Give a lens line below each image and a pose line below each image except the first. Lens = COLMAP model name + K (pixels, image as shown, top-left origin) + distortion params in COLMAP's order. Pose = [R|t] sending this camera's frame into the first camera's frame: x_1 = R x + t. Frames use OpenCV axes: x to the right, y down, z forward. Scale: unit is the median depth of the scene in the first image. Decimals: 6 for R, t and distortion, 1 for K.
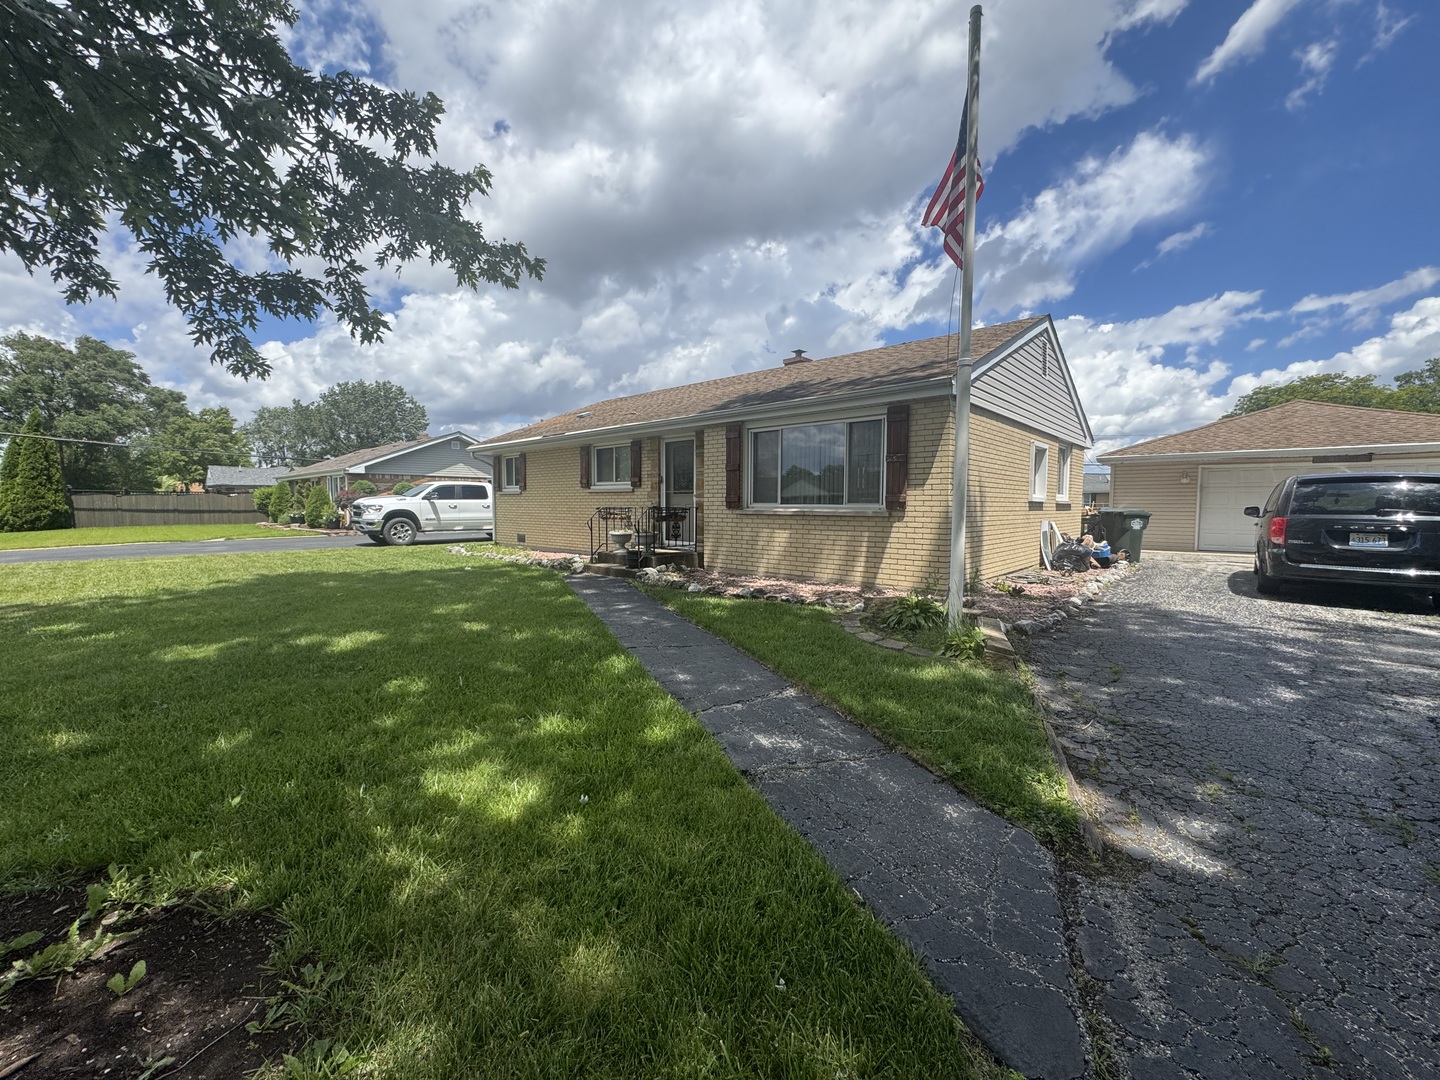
lens RADIAL K [[577.7, 0, 720.0], [0, 577.7, 540.0], [0, 0, 1]] dist [0.000275, -0.000004]
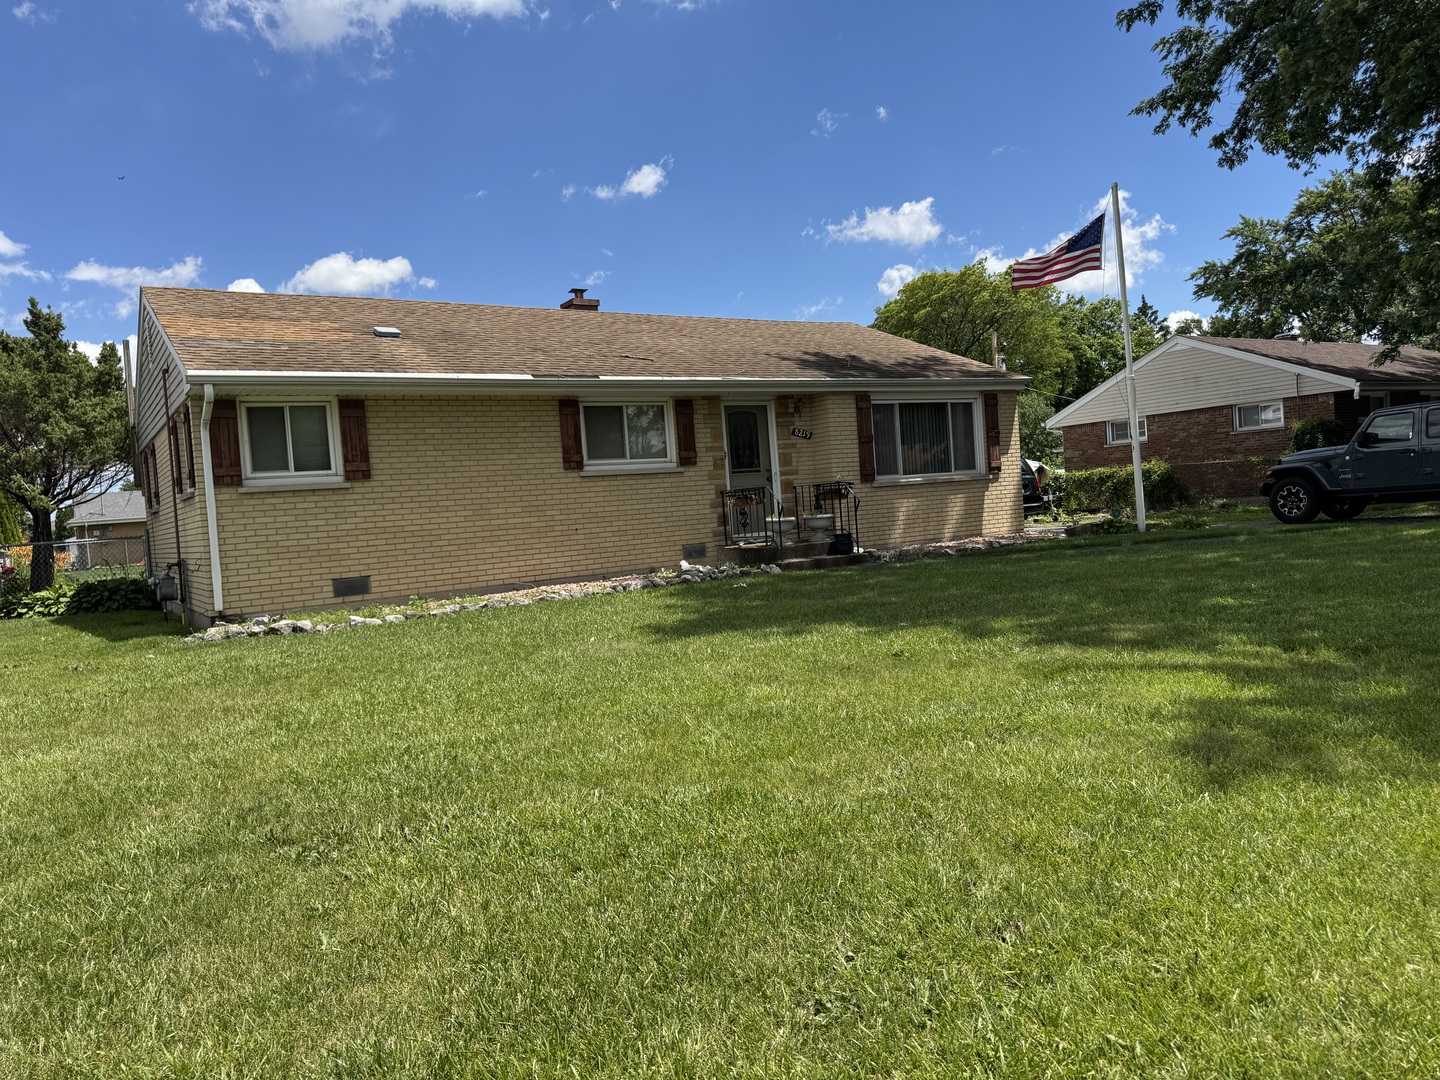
lens RADIAL K [[982.2, 0, 720.0], [0, 982.2, 540.0], [0, 0, 1]] dist [0.047852, -0.000817]
pose [[0.240754, -0.049907, 0.969302, -1.926665], [0.139096, 0.990143, 0.016431, -0.025236], [-0.960567, 0.130870, 0.245323, 1.031134]]
